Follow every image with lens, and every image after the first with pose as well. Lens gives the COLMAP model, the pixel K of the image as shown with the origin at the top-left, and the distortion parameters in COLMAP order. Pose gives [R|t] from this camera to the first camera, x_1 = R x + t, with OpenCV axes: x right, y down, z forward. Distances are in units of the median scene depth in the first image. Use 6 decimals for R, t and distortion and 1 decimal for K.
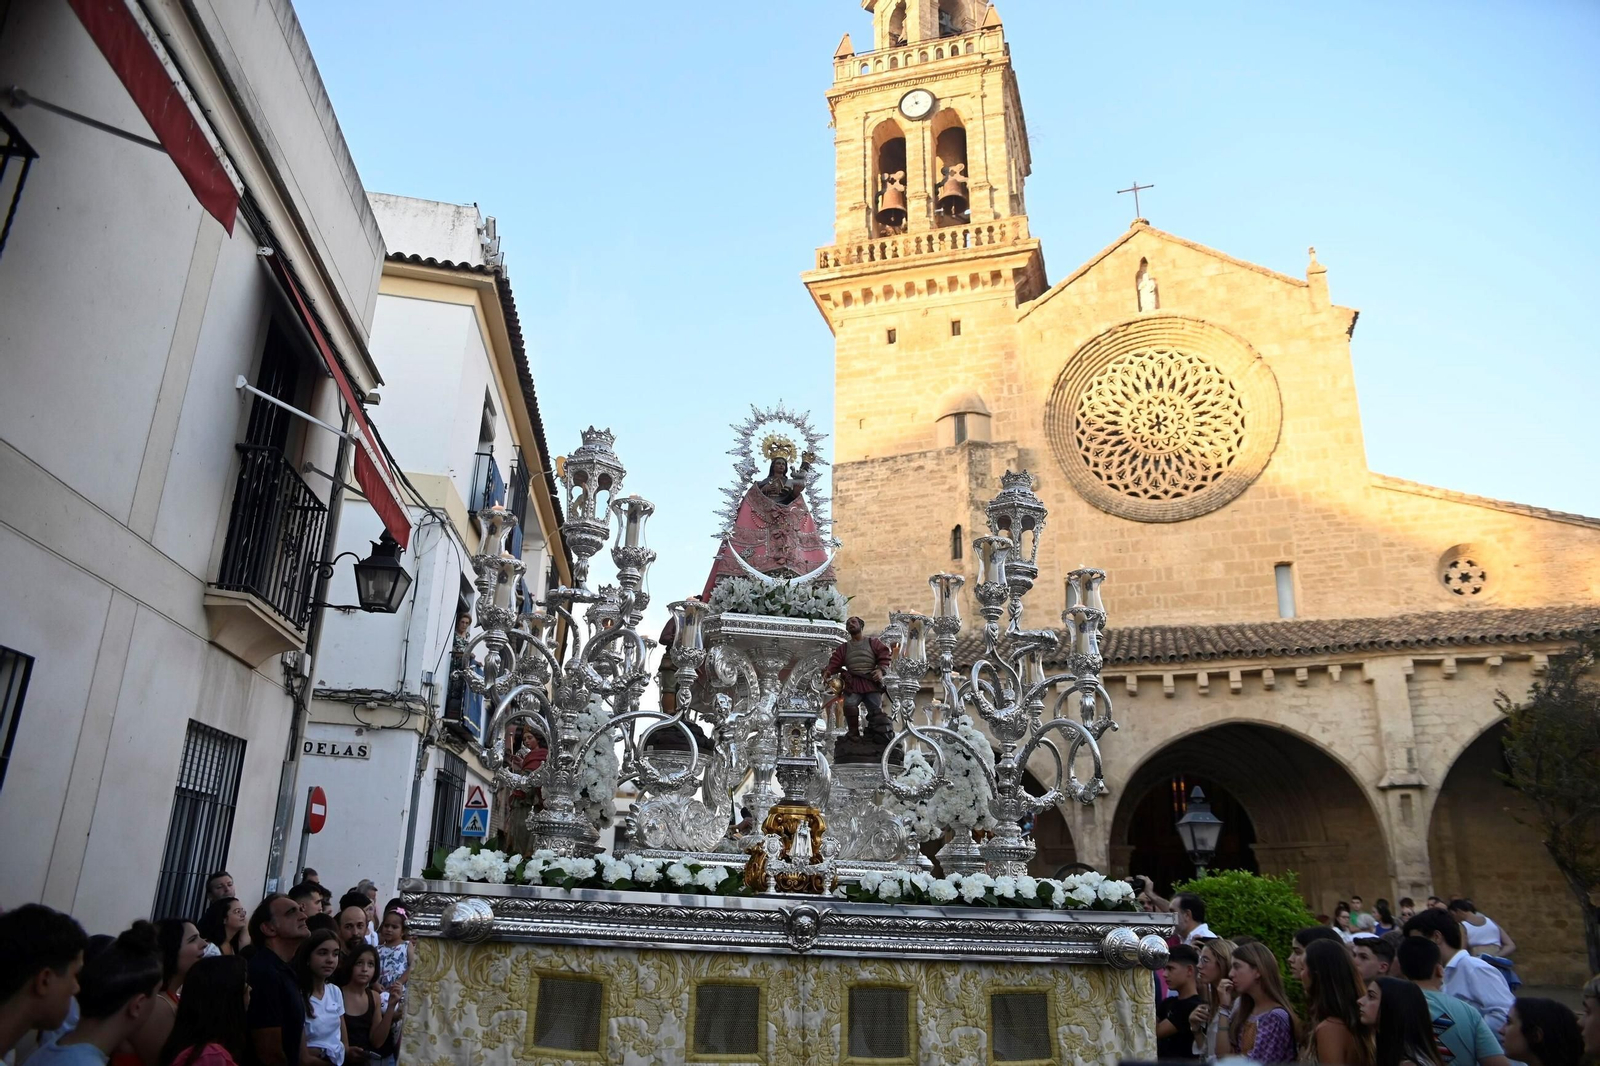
lens RADIAL K [[1077.6, 0, 802.2], [0, 1077.6, 537.8], [0, 0, 1]] dist [-0.074626, 0.003444]
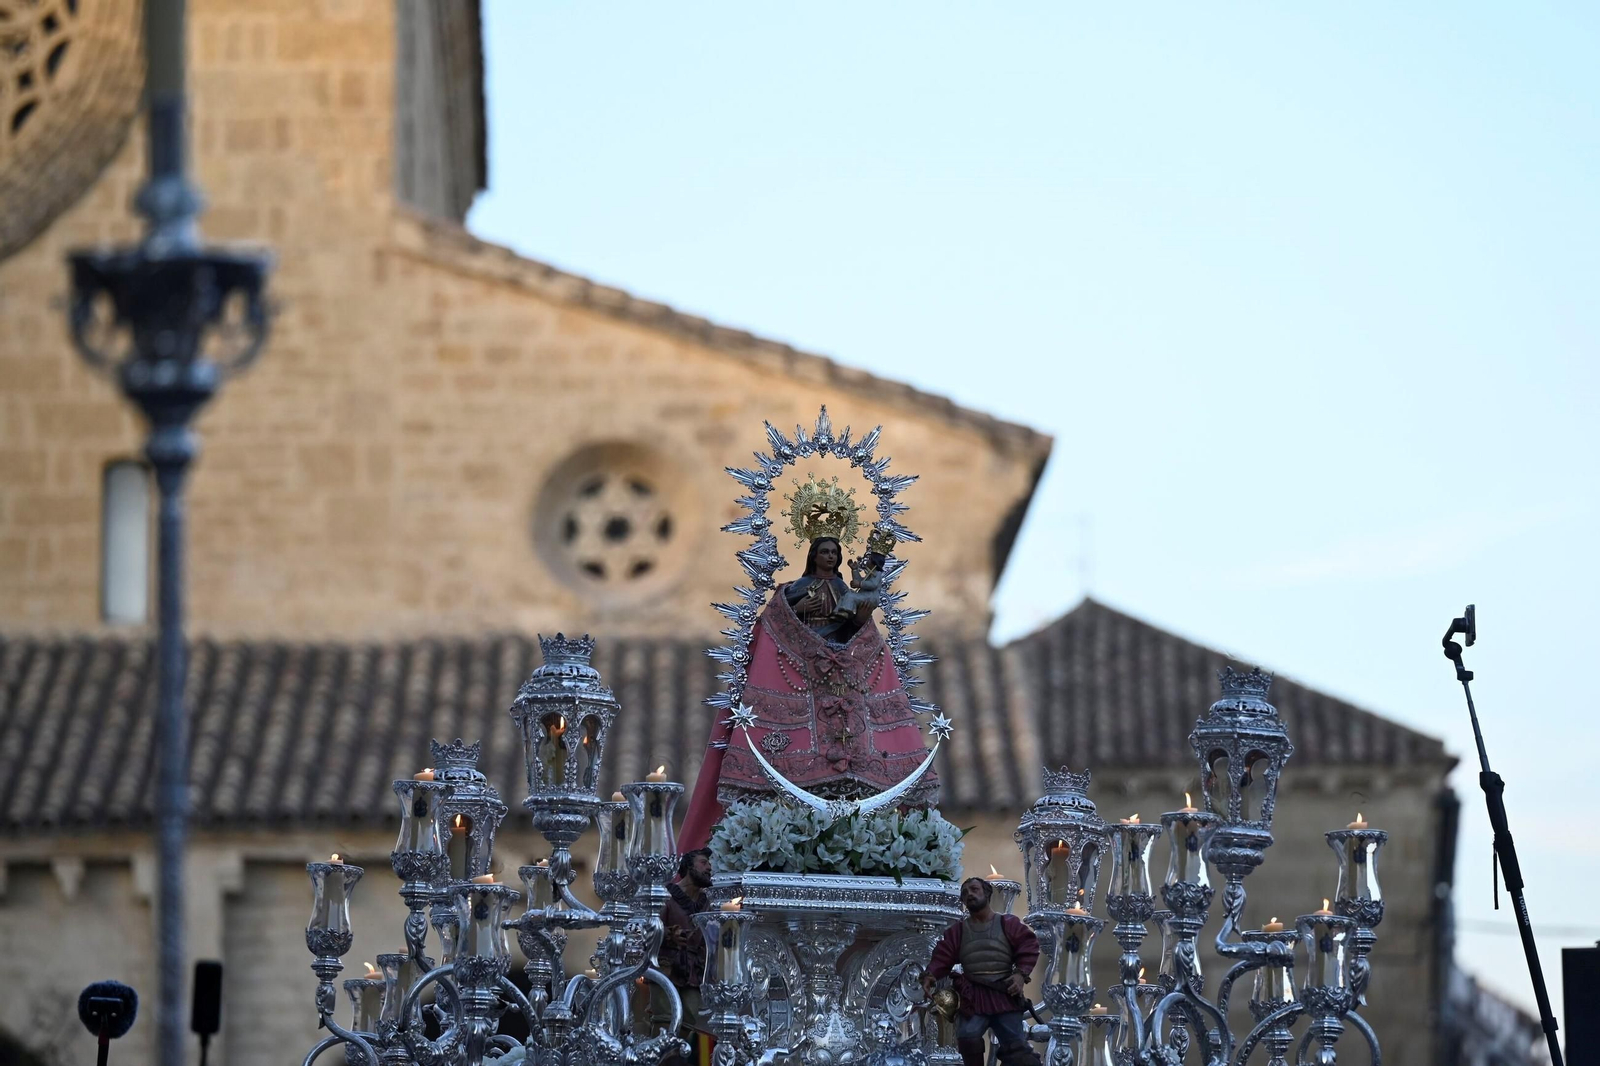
lens RADIAL K [[7661.4, 0, 801.7], [0, 7661.4, 530.0], [0, 0, 1]] dist [0.120020, 0.000000]
pose [[0.999136, -0.015586, 0.038524, -0.201440], [0.007886, 0.981271, 0.192469, -0.908418], [-0.040803, -0.191999, 0.980547, -3.007743]]
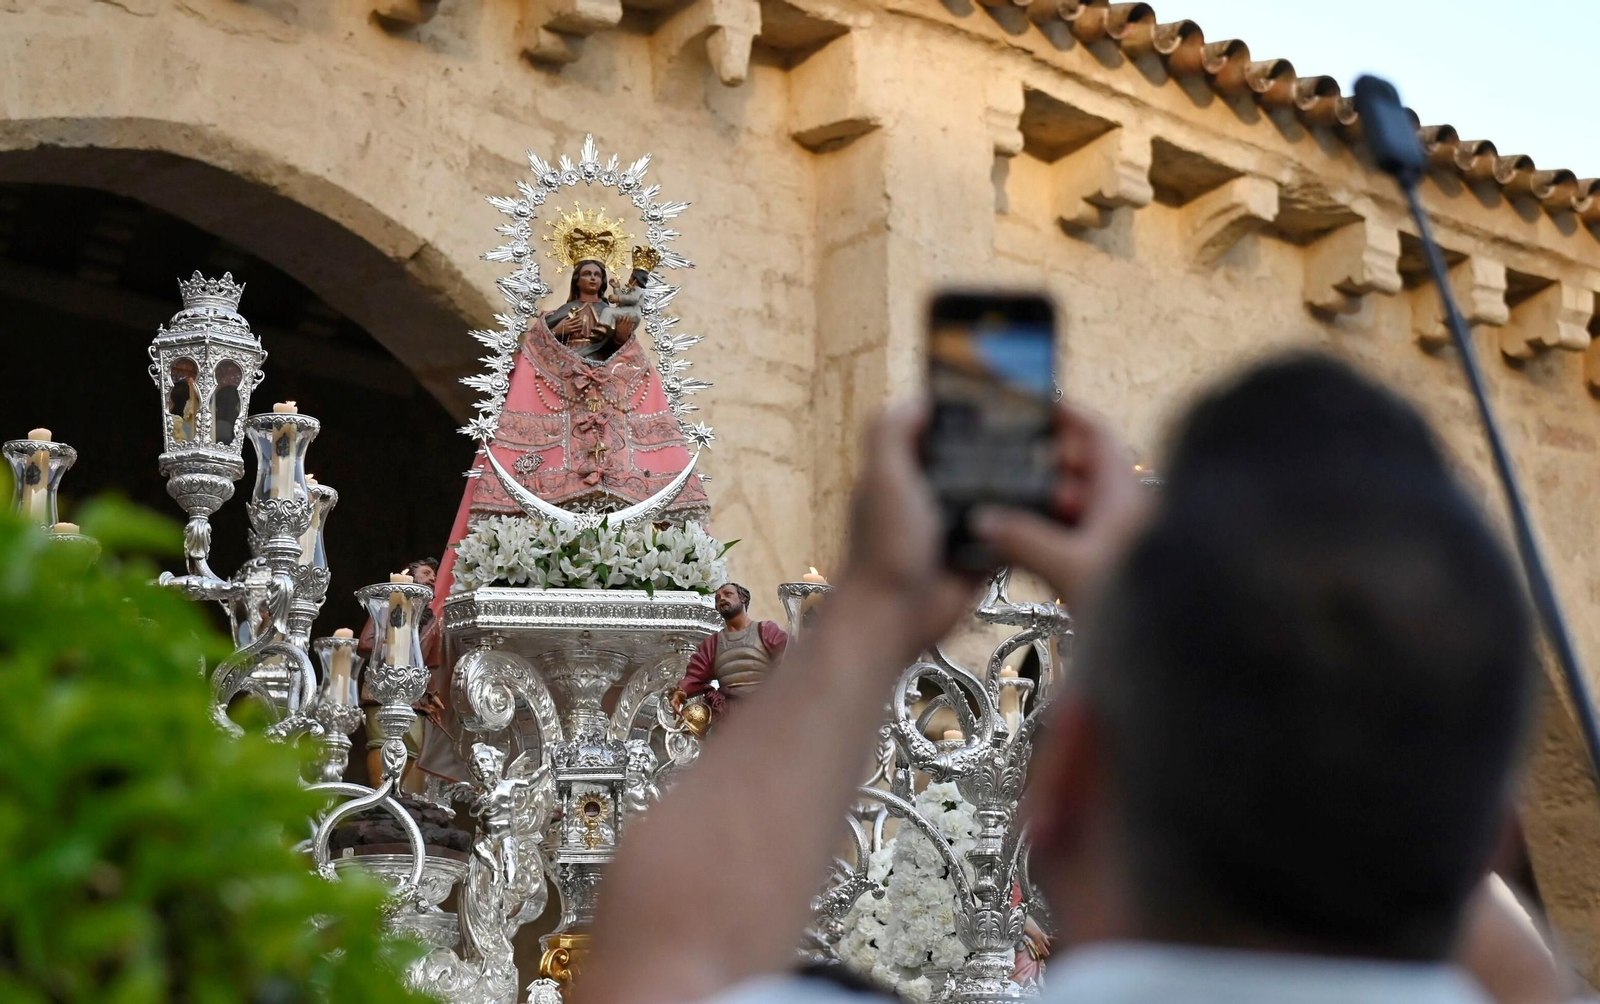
lens RADIAL K [[3363.2, 0, 713.2], [0, 3363.2, 462.0], [0, 0, 1]] dist [0.159316, 0.000000]
pose [[0.996461, -0.054394, -0.064076, 0.149236], [0.058501, 0.996230, 0.064060, -0.090244], [0.060350, -0.067582, 0.995887, -0.616628]]
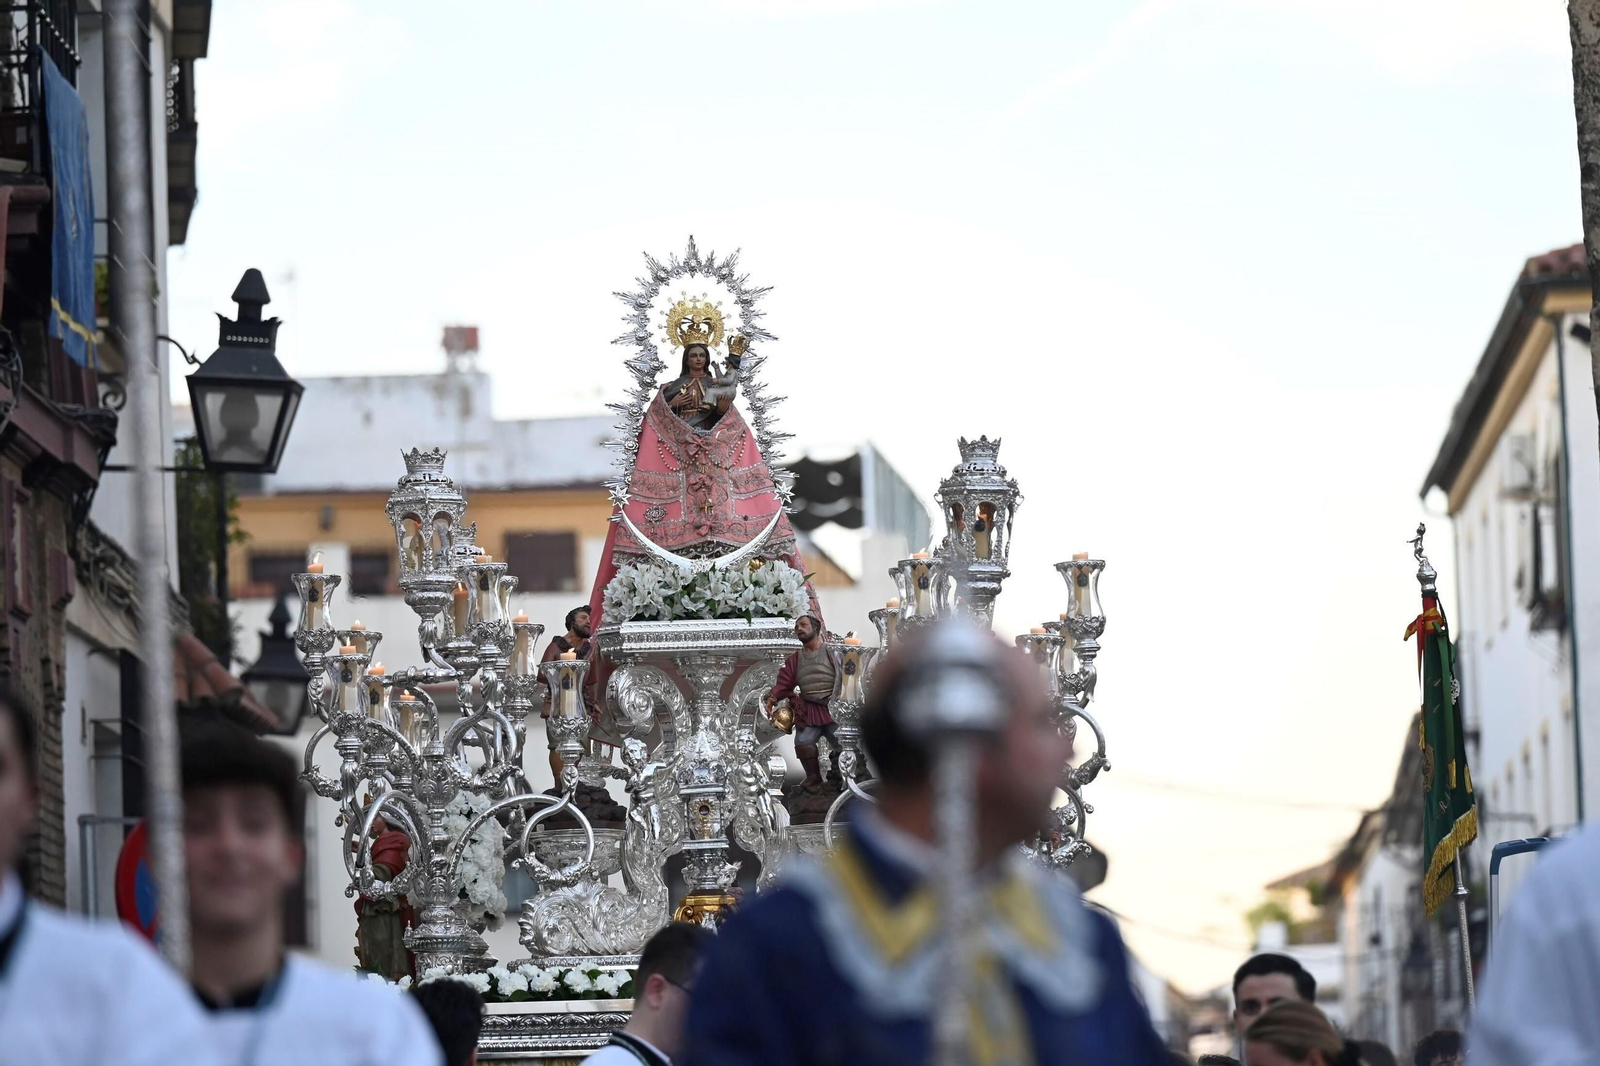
lens RADIAL K [[7661.4, 0, 798.5], [0, 7661.4, 536.8], [0, 0, 1]] dist [0.120020, 0.000000]
pose [[0.987783, -0.083212, -0.131756, 0.720801], [0.112255, 0.966399, 0.231239, -1.156515], [0.108087, -0.243204, 0.963934, -3.890287]]
